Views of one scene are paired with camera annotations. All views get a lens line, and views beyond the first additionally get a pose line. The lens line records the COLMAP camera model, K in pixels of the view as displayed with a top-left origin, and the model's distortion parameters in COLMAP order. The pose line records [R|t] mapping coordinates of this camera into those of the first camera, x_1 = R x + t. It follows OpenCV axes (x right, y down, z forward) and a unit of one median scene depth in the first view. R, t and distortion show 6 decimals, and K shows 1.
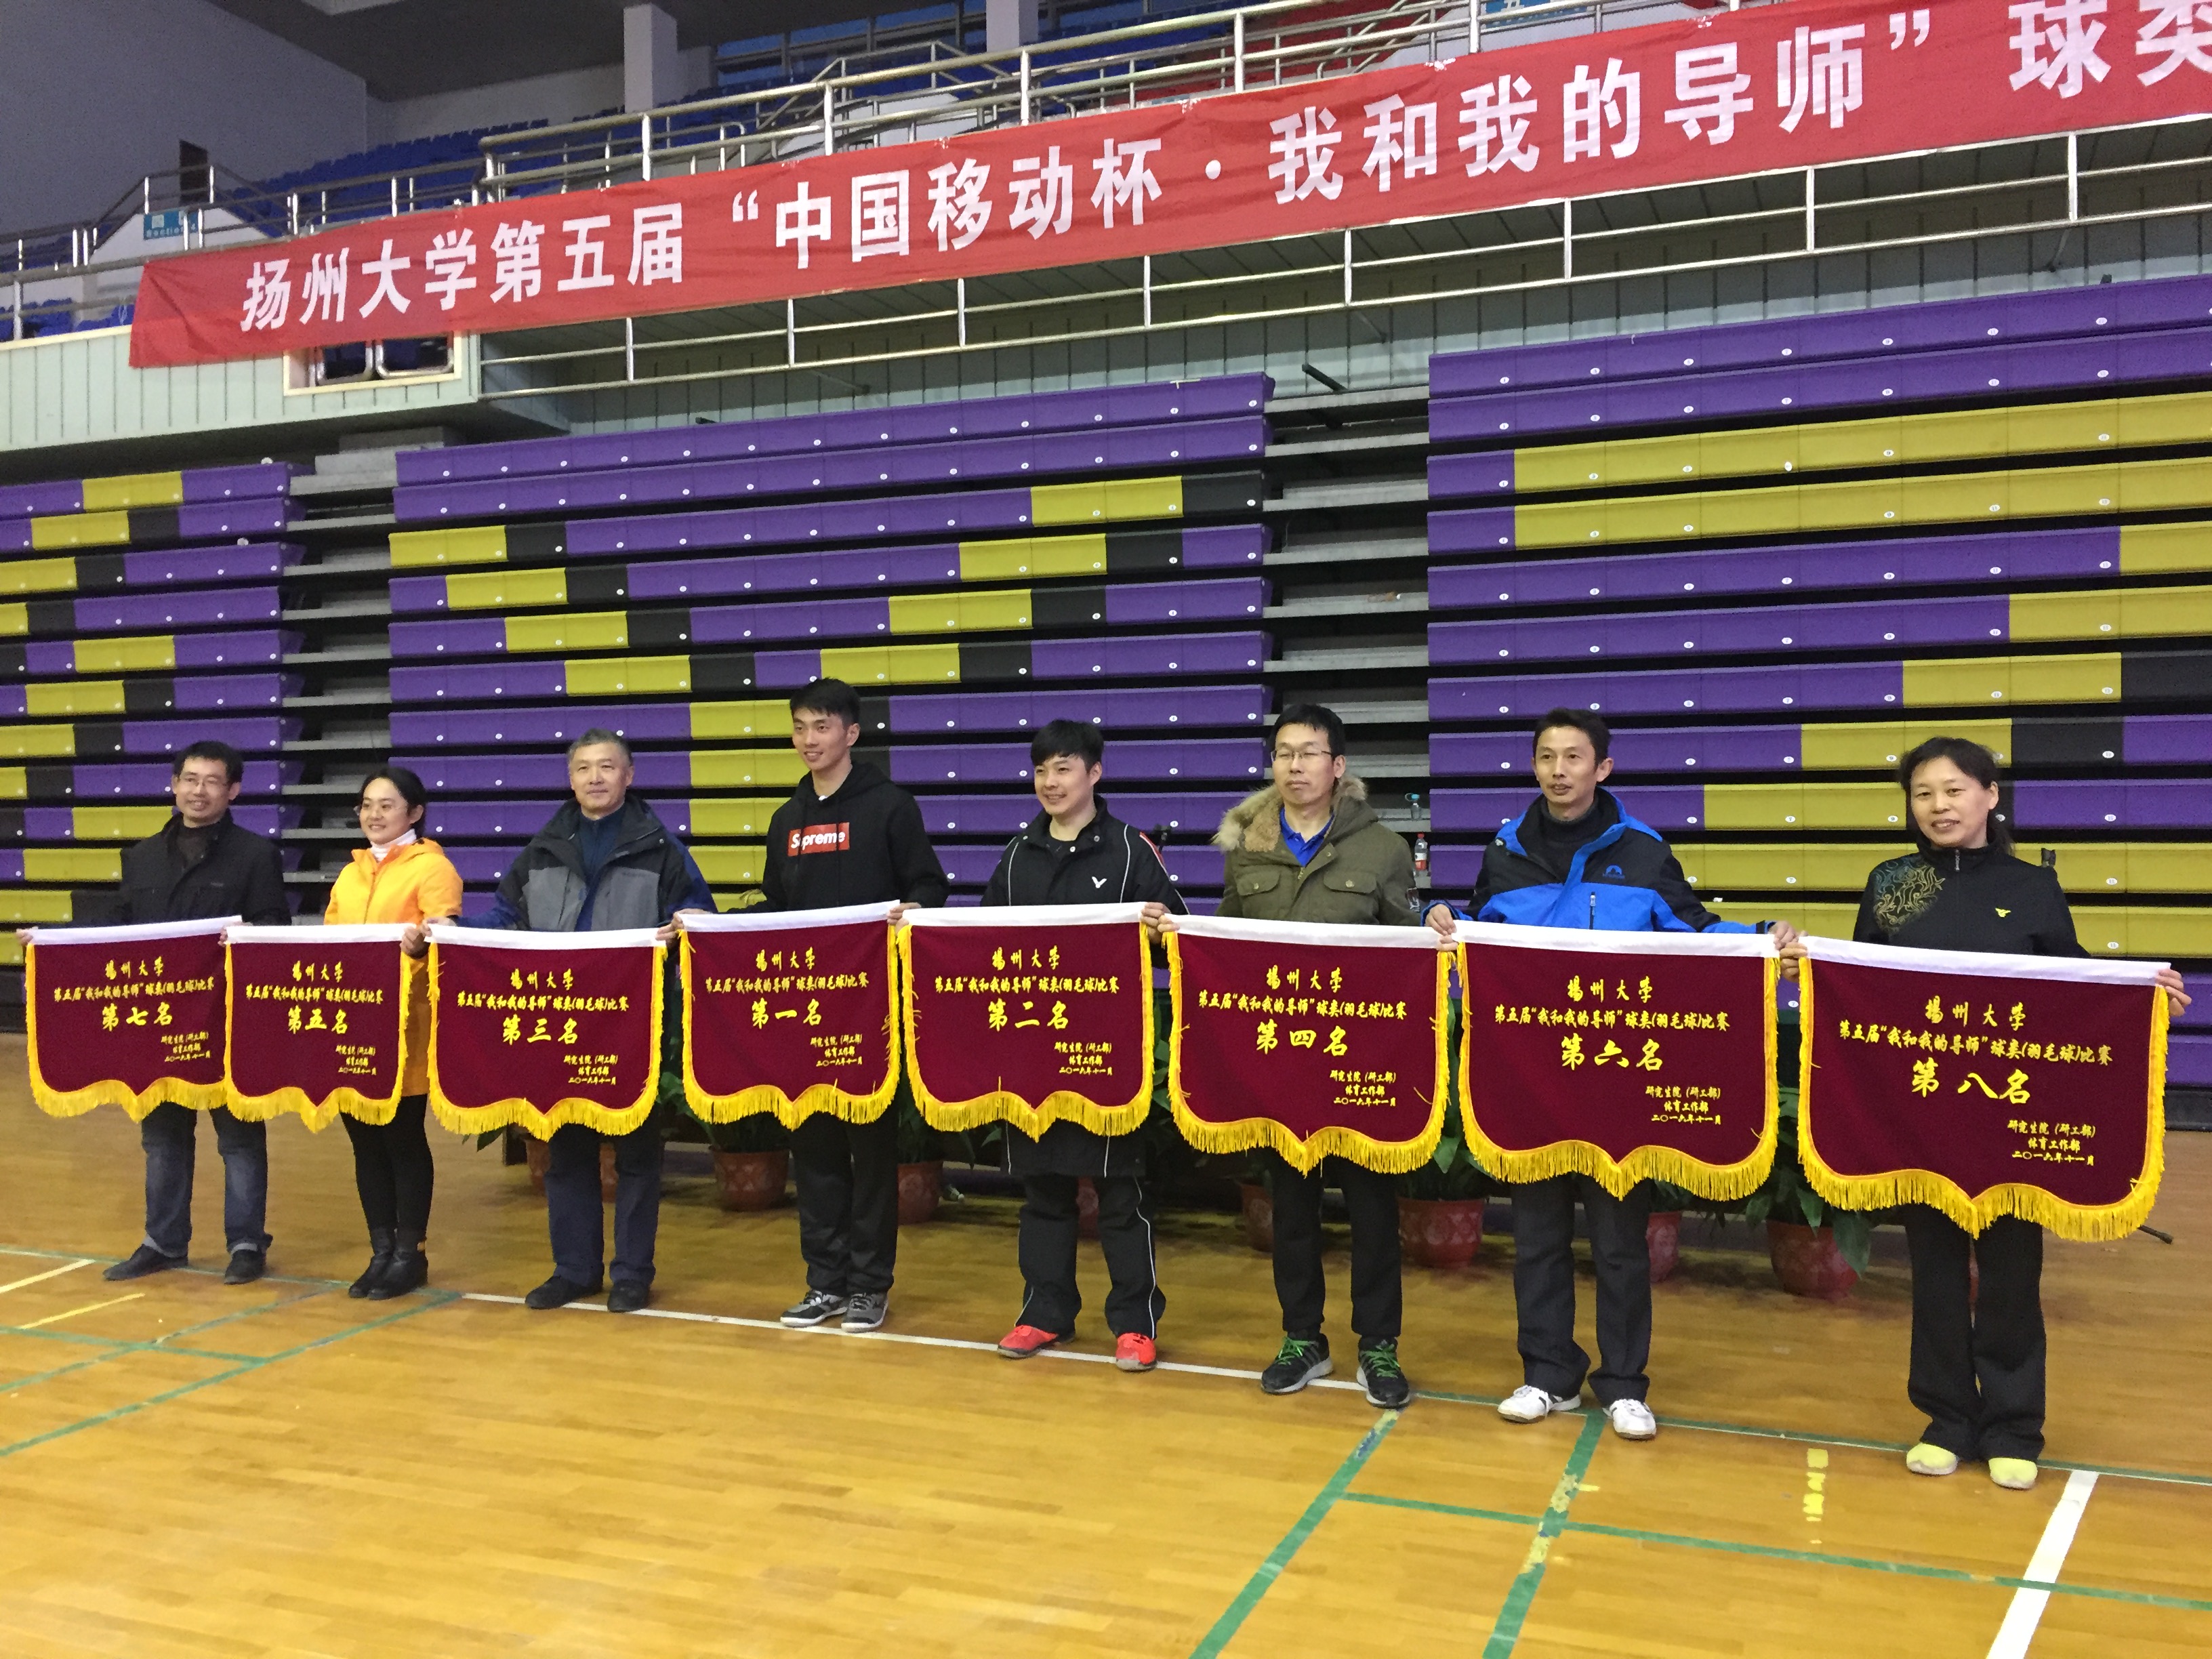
lens RADIAL K [[1865.9, 0, 1131.3], [0, 1865.9, 821.5], [0, 0, 1]] dist [0.091273, -0.114021]
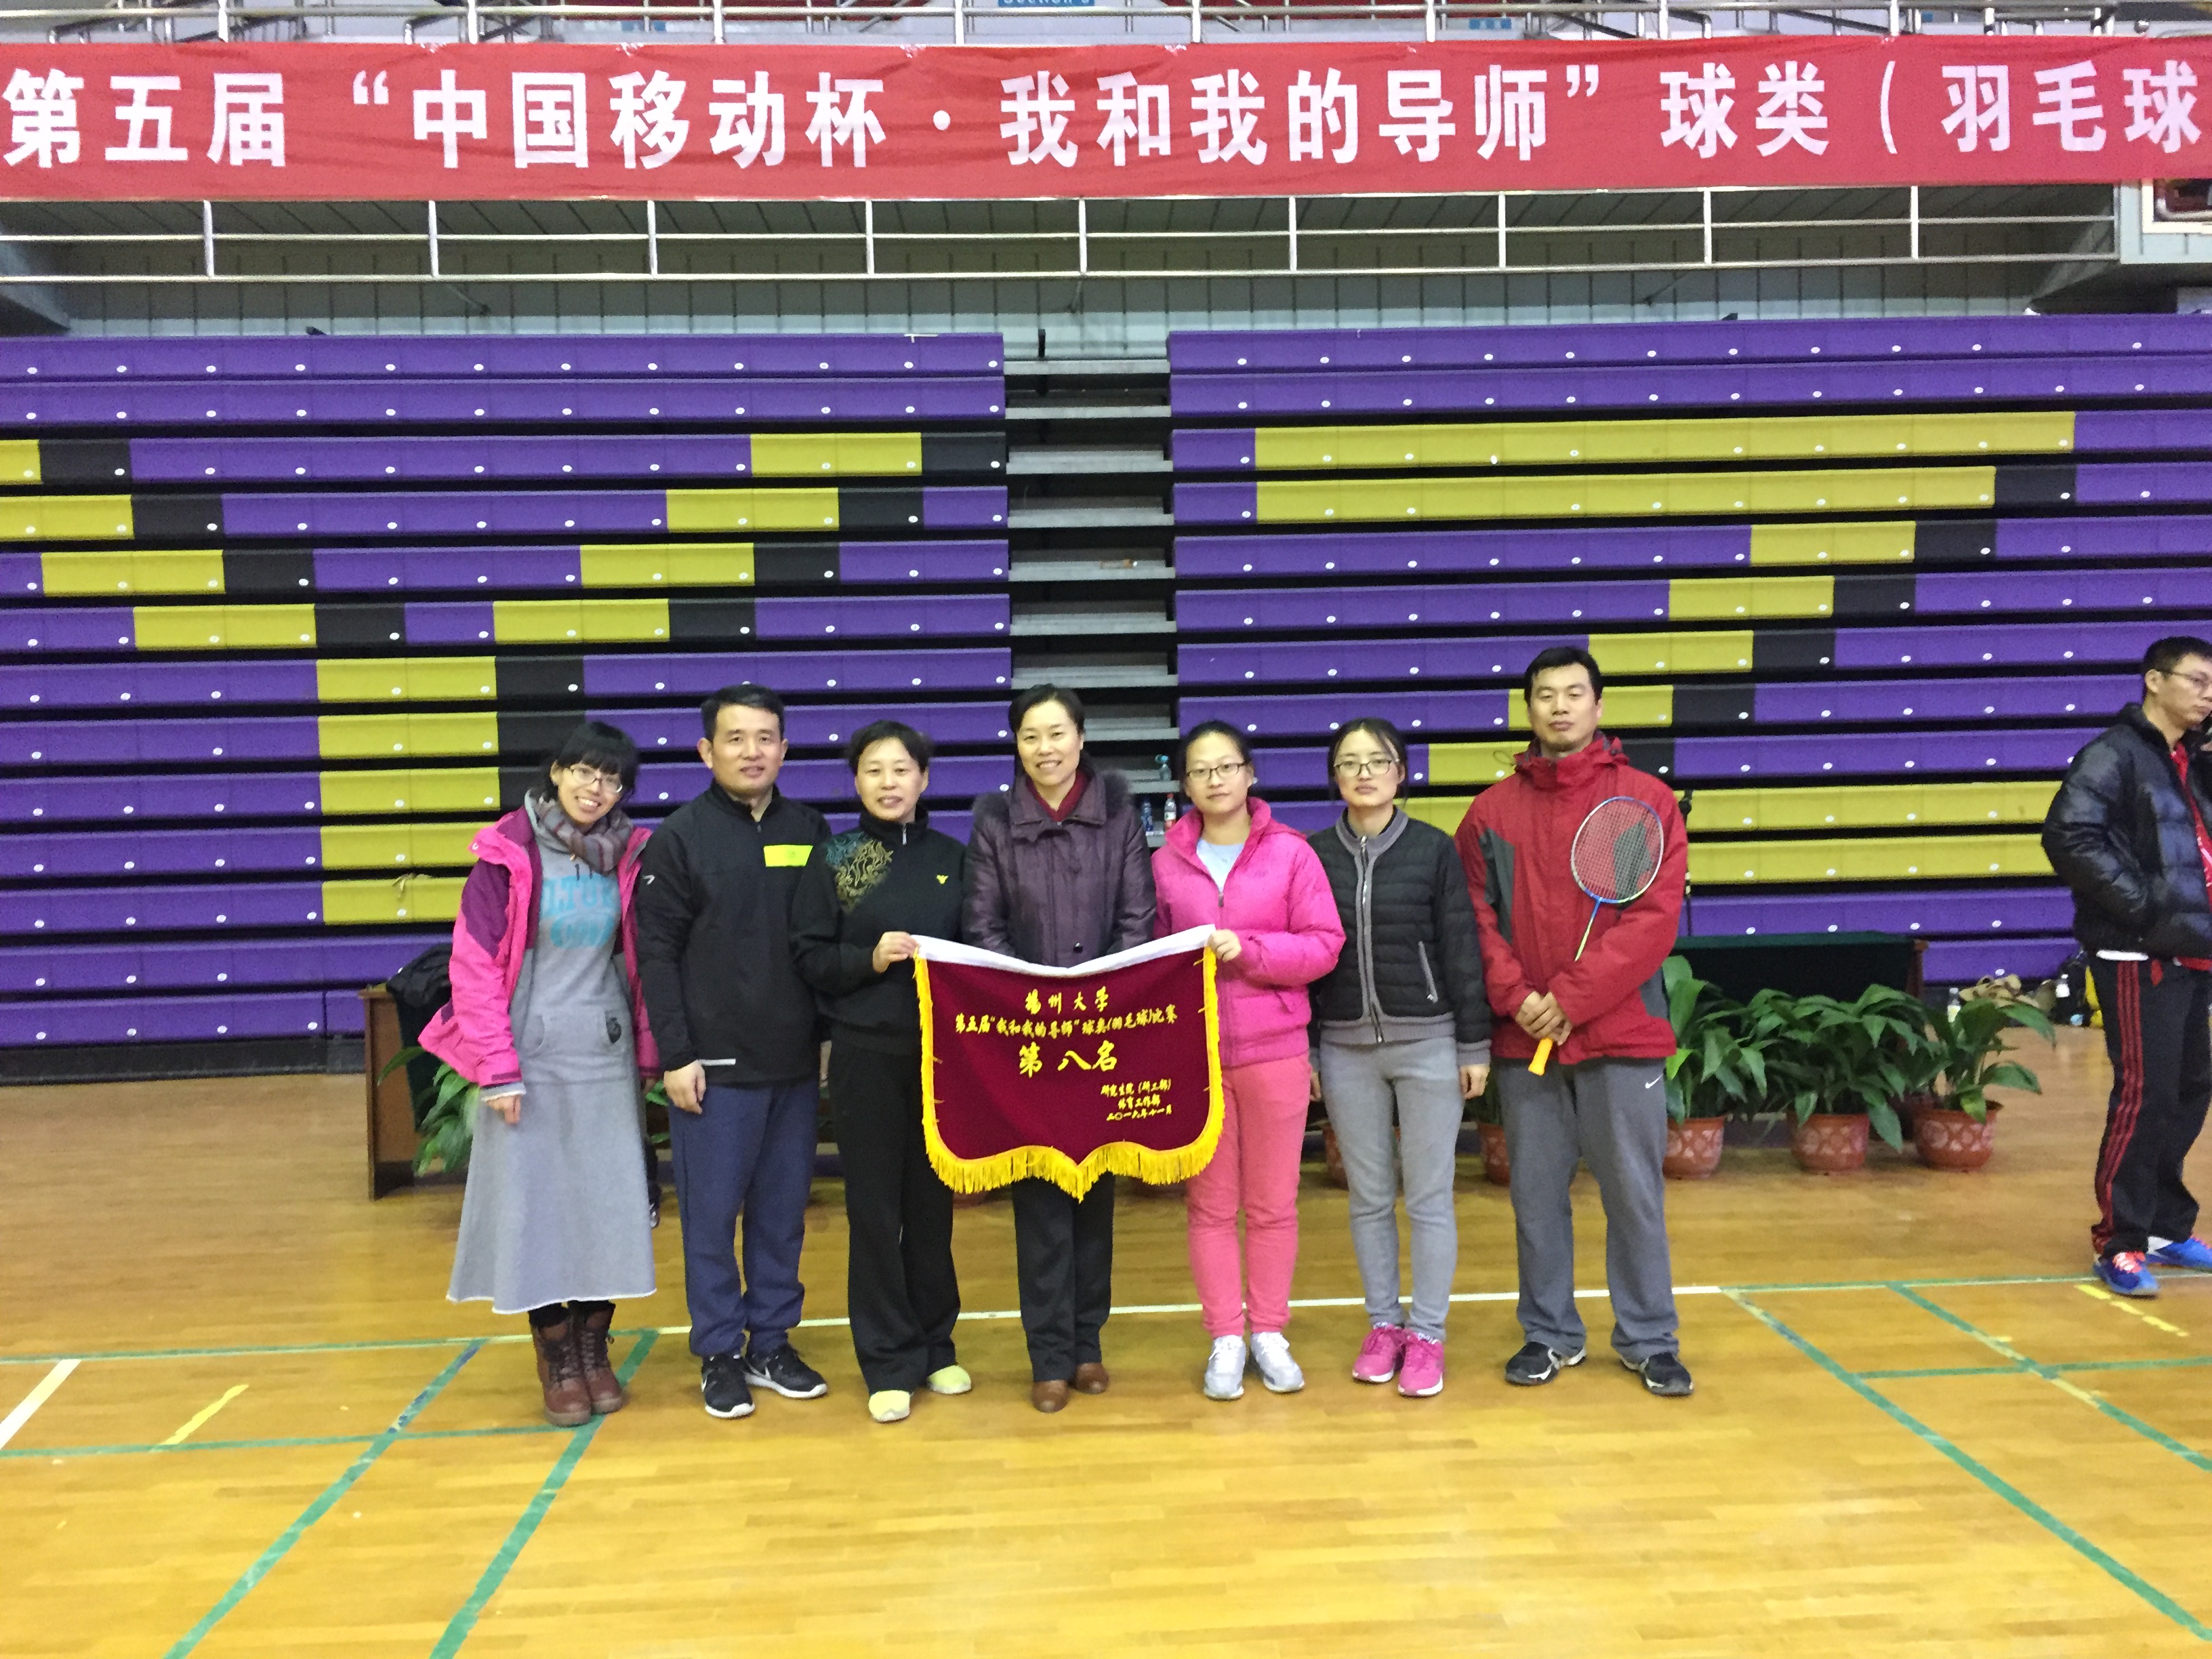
lens RADIAL K [[1865.9, 0, 1131.3], [0, 1865.9, 821.5], [0, 0, 1]] dist [0.091273, -0.114021]
pose [[0.910015, -0.026439, 0.413731, -0.288741], [0.019006, 0.999576, 0.022072, -0.001462], [-0.414139, -0.012223, 0.910131, 0.063000]]
